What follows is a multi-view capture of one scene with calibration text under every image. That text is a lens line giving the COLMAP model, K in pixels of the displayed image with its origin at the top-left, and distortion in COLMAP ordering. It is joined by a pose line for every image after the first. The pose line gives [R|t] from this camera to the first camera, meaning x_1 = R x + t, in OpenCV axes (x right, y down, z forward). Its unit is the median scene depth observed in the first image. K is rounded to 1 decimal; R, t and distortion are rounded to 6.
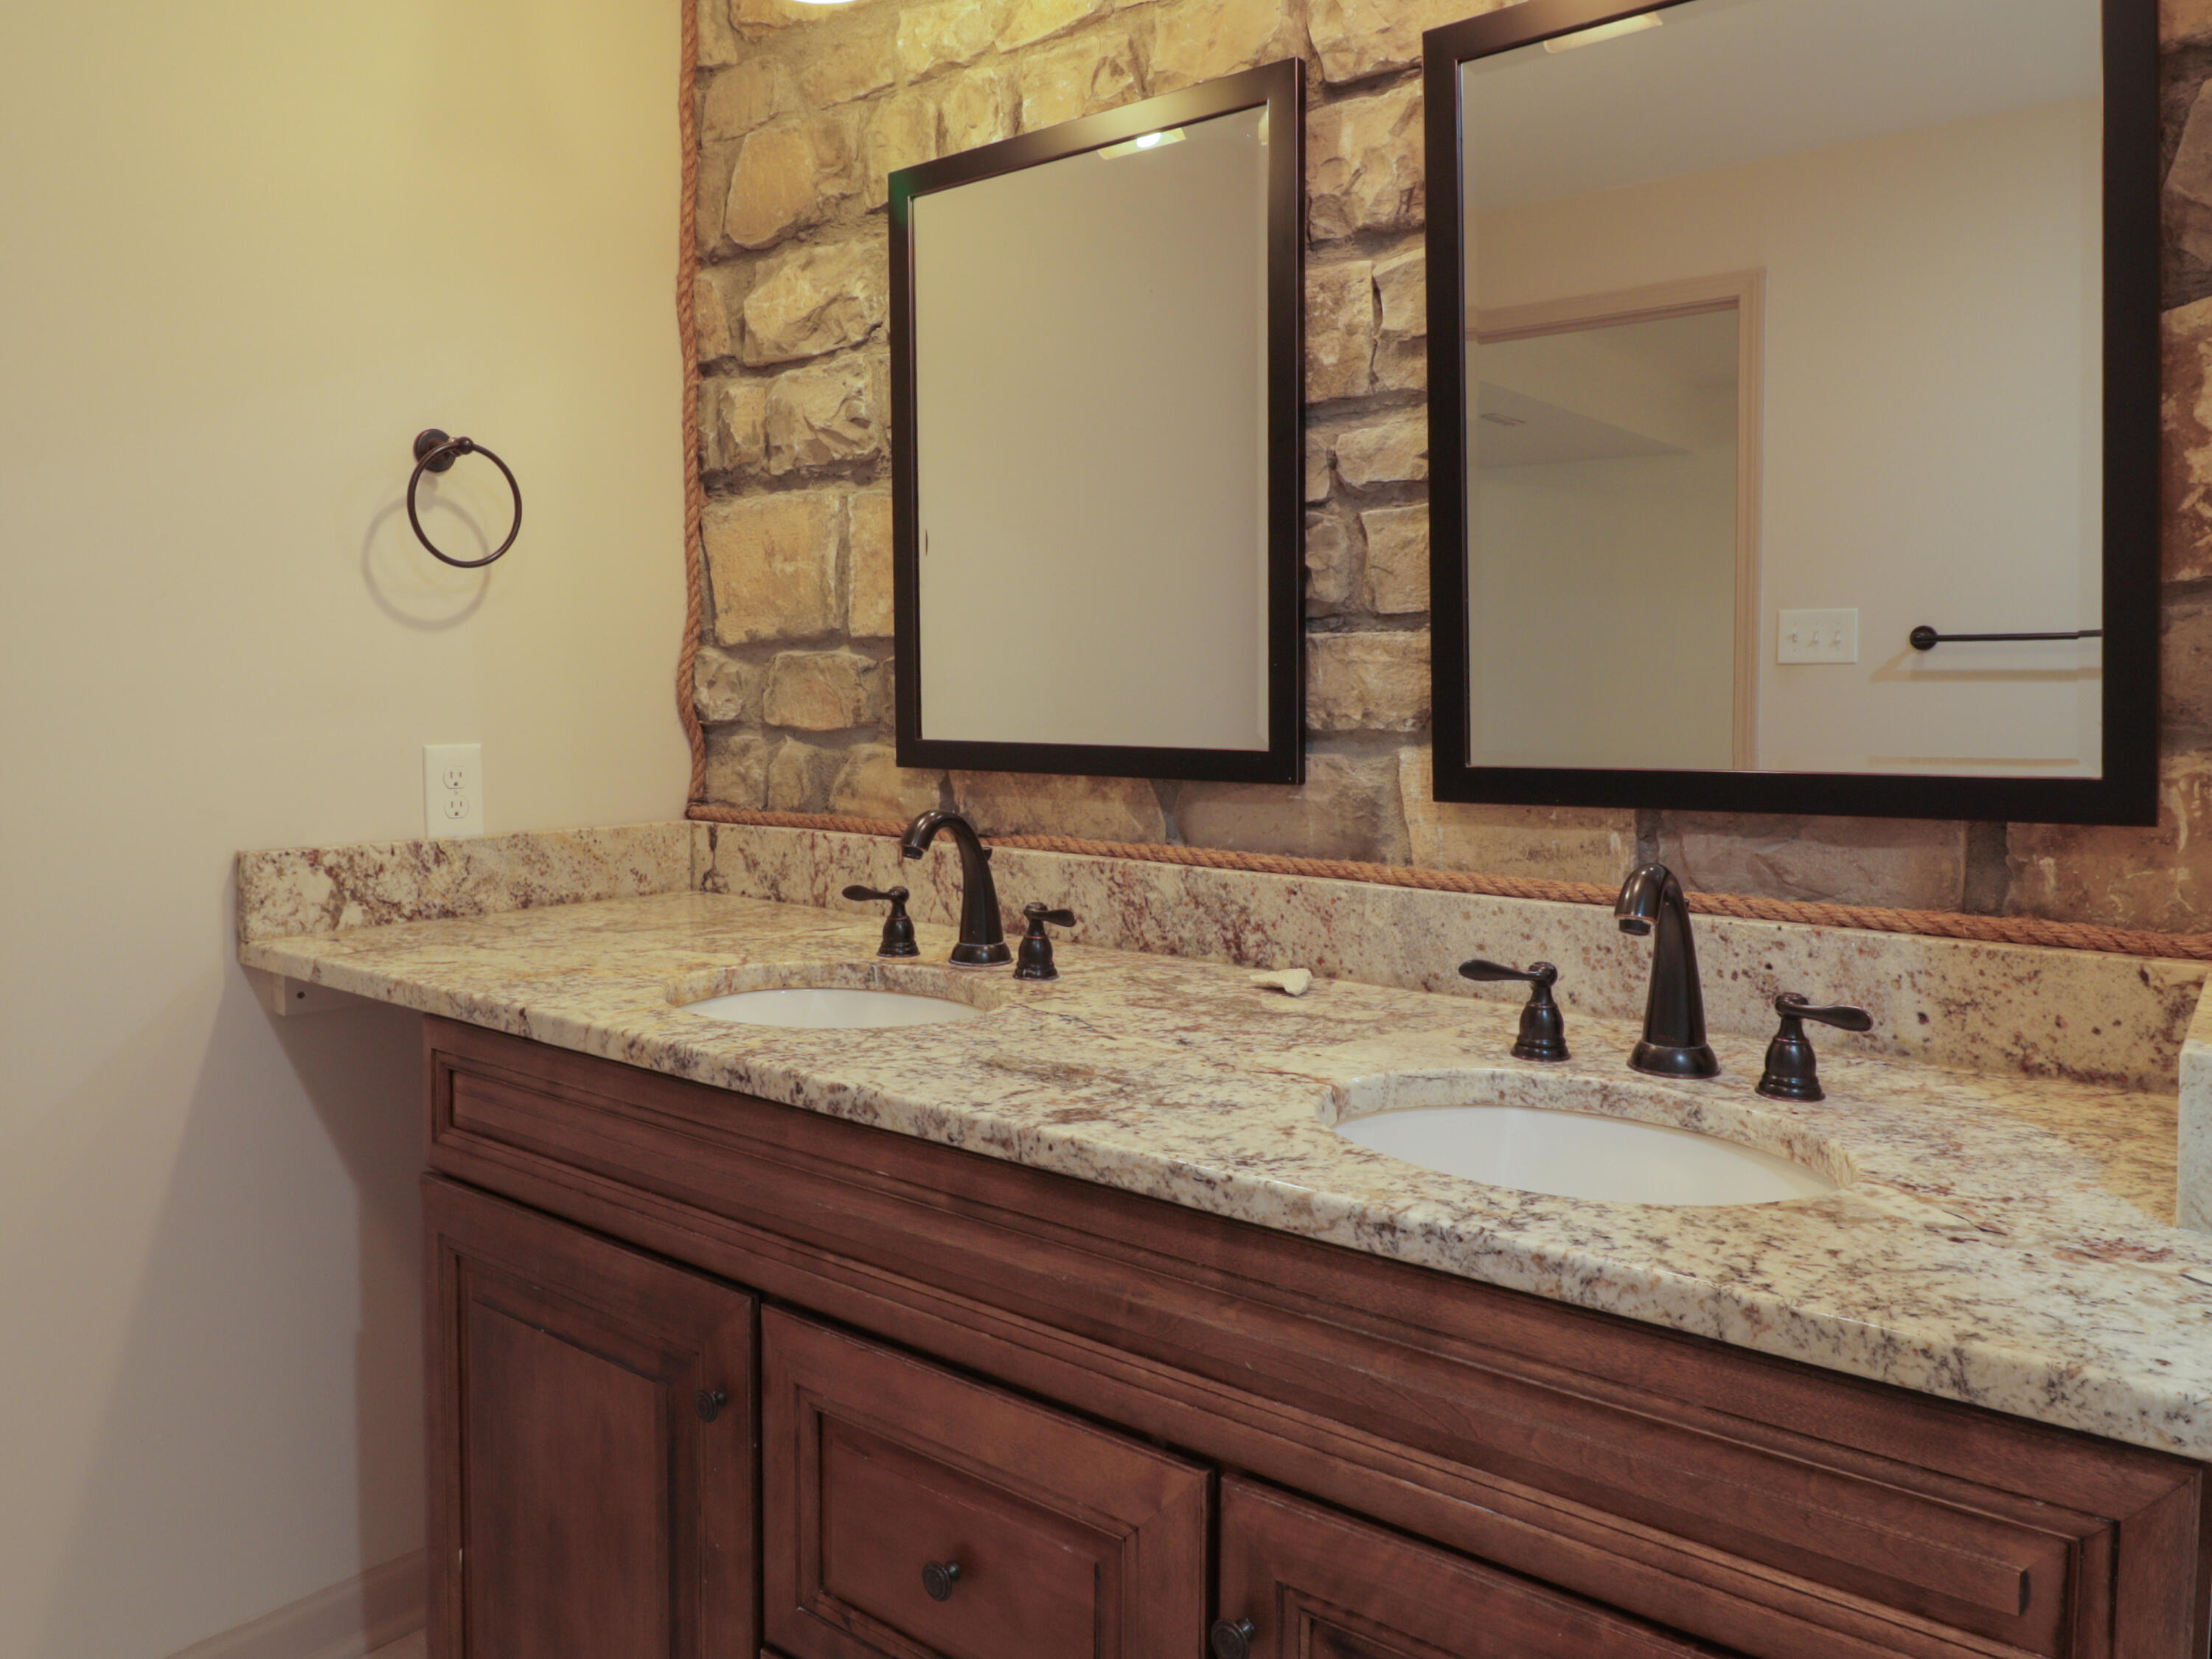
lens RADIAL K [[1586.5, 0, 1106.5], [0, 1586.5, 779.7], [0, 0, 1]] dist [0.003305, -0.004358]
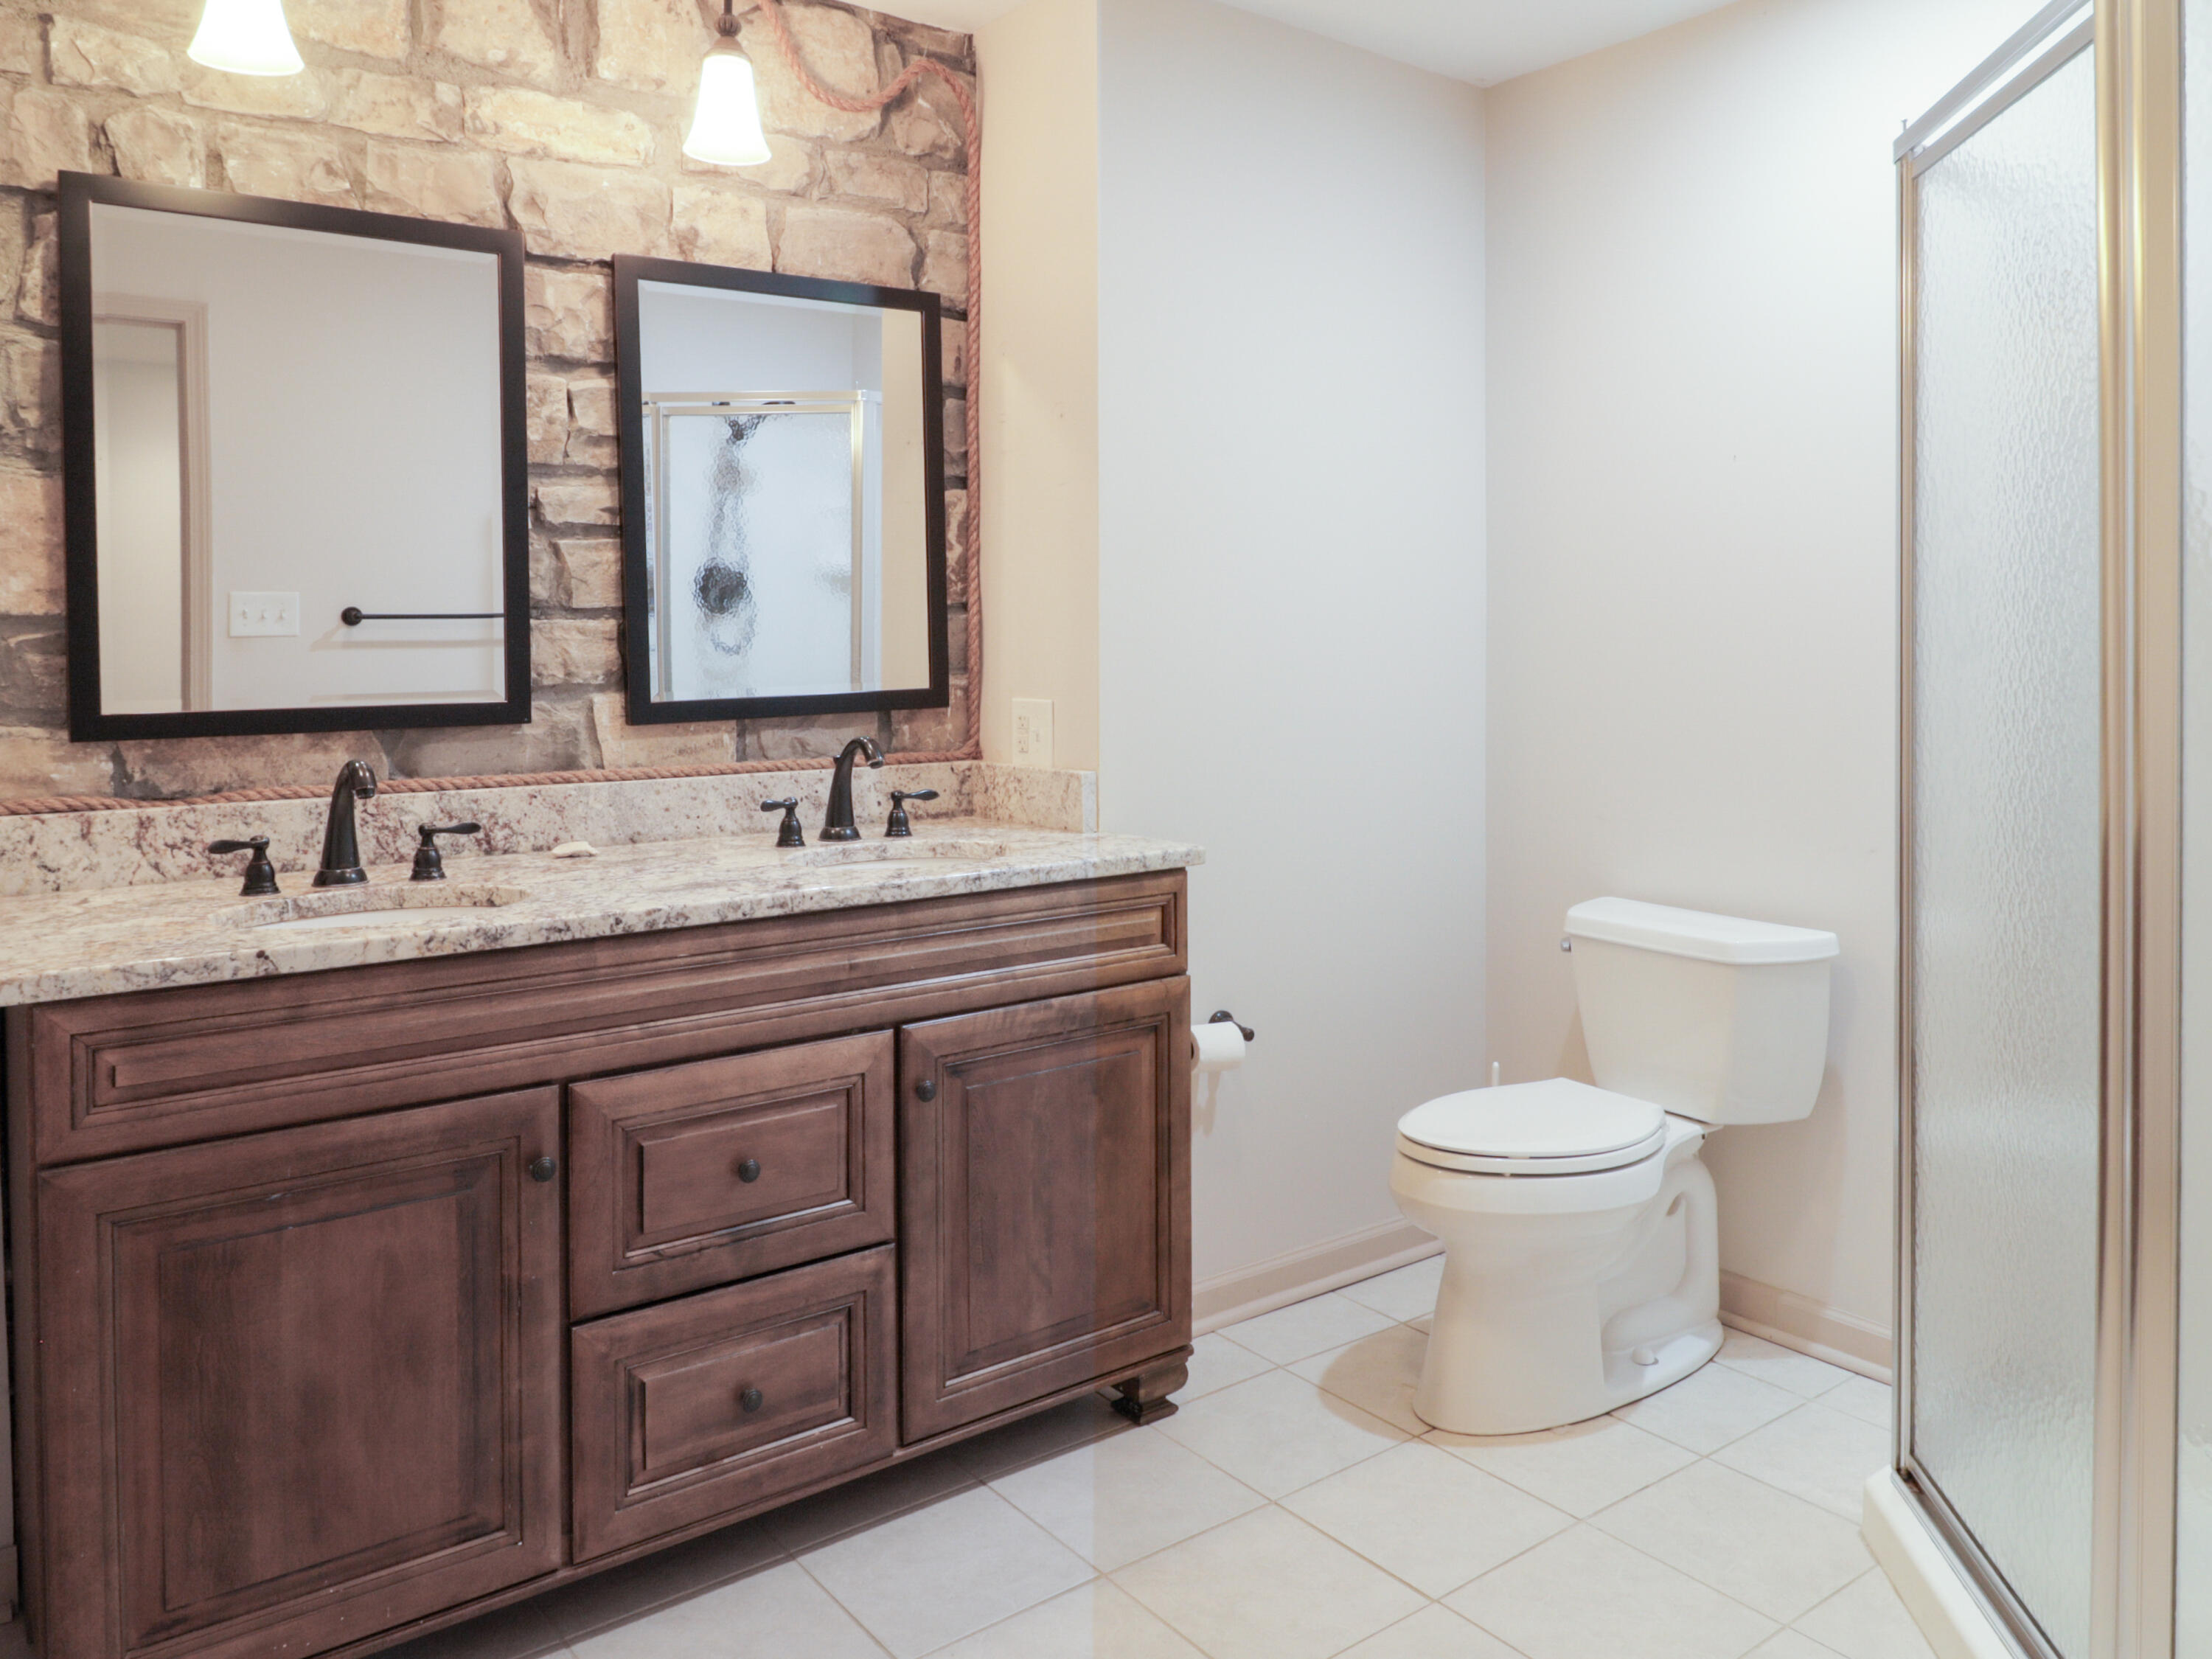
lens RADIAL K [[1651.8, 0, 1102.3], [0, 1651.8, 772.0], [0, 0, 1]] dist [-0.001303, -0.005729]
pose [[0.244594, -0.082929, 0.966073, -1.292099], [0.069559, 0.995270, 0.067824, -0.019714], [-0.967127, 0.050610, 0.249206, 0.115622]]
